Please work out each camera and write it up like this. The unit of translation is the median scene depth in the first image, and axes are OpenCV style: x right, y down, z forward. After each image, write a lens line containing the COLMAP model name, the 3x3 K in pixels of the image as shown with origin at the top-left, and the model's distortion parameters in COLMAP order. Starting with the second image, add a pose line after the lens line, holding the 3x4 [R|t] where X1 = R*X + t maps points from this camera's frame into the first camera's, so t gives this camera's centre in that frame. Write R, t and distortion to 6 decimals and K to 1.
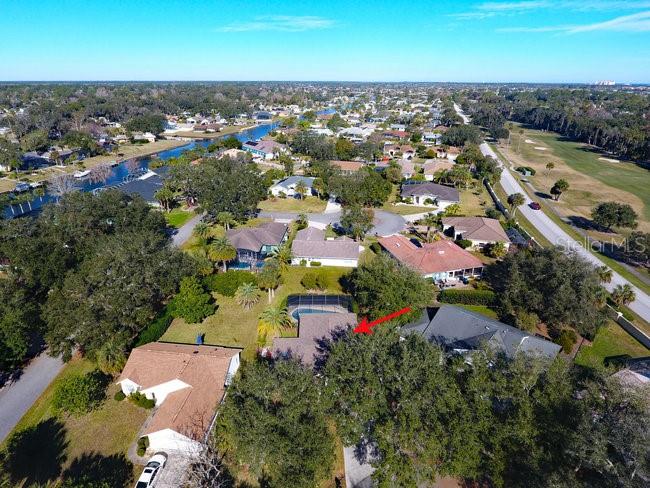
lens RADIAL K [[375.8, 0, 320.8], [0, 375.8, 242.1], [0, 0, 1]] dist [-0.002920, -0.001289]
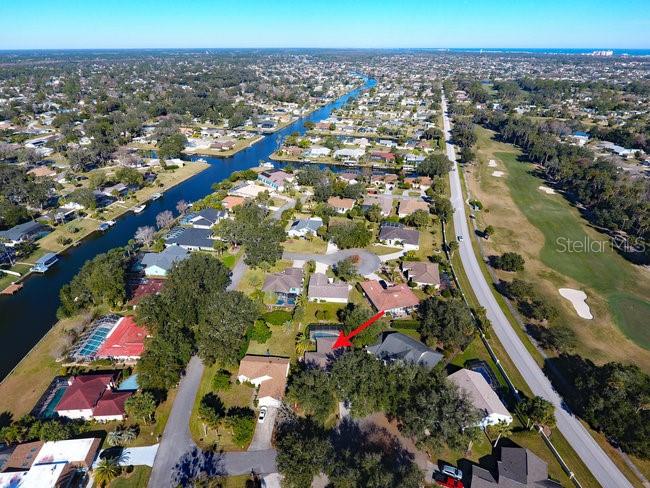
lens RADIAL K [[375.8, 0, 322.5], [0, 375.8, 244.5], [0, 0, 1]] dist [-0.002920, -0.001289]
pose [[0.999866, -0.008391, 0.014024, -0.032067], [0.007158, 0.996292, 0.085734, -0.299034], [-0.014691, -0.085622, 0.996219, -0.583924]]
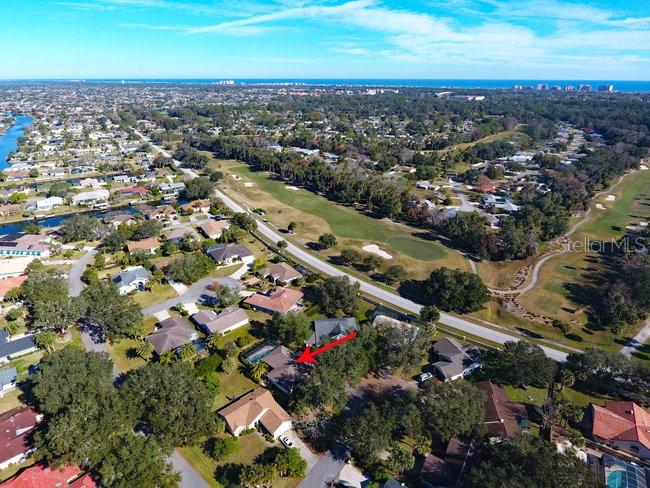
lens RADIAL K [[375.8, 0, 320.4], [0, 375.8, 244.0], [0, 0, 1]] dist [-0.002920, -0.001289]
pose [[0.664330, -0.302627, 0.683434, -0.654028], [0.289584, 0.947164, 0.137919, -0.361633], [-0.689062, 0.106288, 0.716865, -0.432292]]
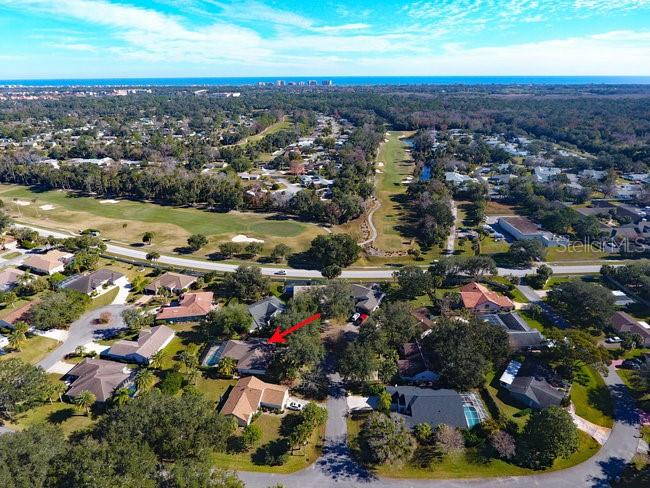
lens RADIAL K [[375.8, 0, 319.5], [0, 375.8, 241.9], [0, 0, 1]] dist [-0.002920, -0.001289]
pose [[0.120822, -0.404737, 0.906416, -0.982760], [0.393191, 0.857935, 0.330678, -0.496149], [-0.911484, 0.316442, 0.262796, -0.102559]]
